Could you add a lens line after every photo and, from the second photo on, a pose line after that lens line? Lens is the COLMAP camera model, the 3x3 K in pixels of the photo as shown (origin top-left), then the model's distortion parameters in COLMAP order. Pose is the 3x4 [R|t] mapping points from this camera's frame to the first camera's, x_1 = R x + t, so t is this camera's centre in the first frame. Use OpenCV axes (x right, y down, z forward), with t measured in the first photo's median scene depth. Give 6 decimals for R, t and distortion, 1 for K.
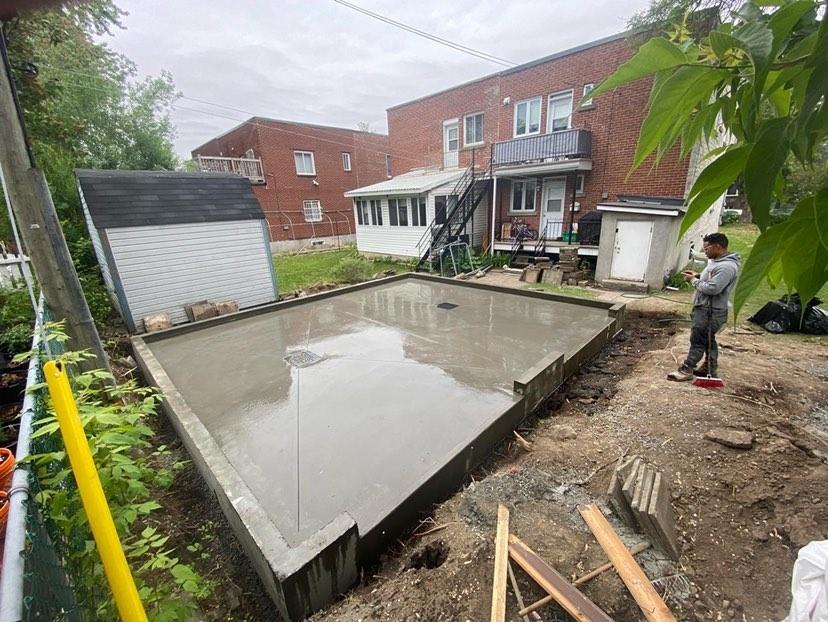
lens RADIAL K [[346.3, 0, 415.1], [0, 346.3, 313.2], [0, 0, 1]] dist [0.020157, -0.000080]
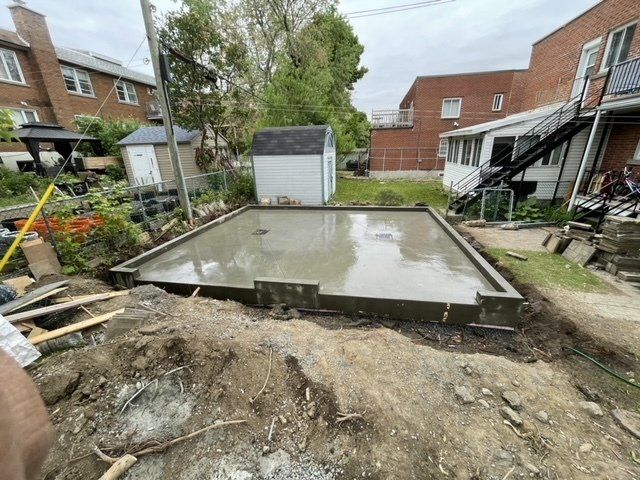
lens RADIAL K [[262.8, 0, 317.3], [0, 262.8, 242.1], [0, 0, 1]] dist [0.003615, -0.004077]
pose [[0.550099, 0.306815, -0.776695, 0.409649], [-0.253371, 0.947542, 0.194853, -0.073318], [0.795735, 0.089603, 0.598980, 0.182955]]
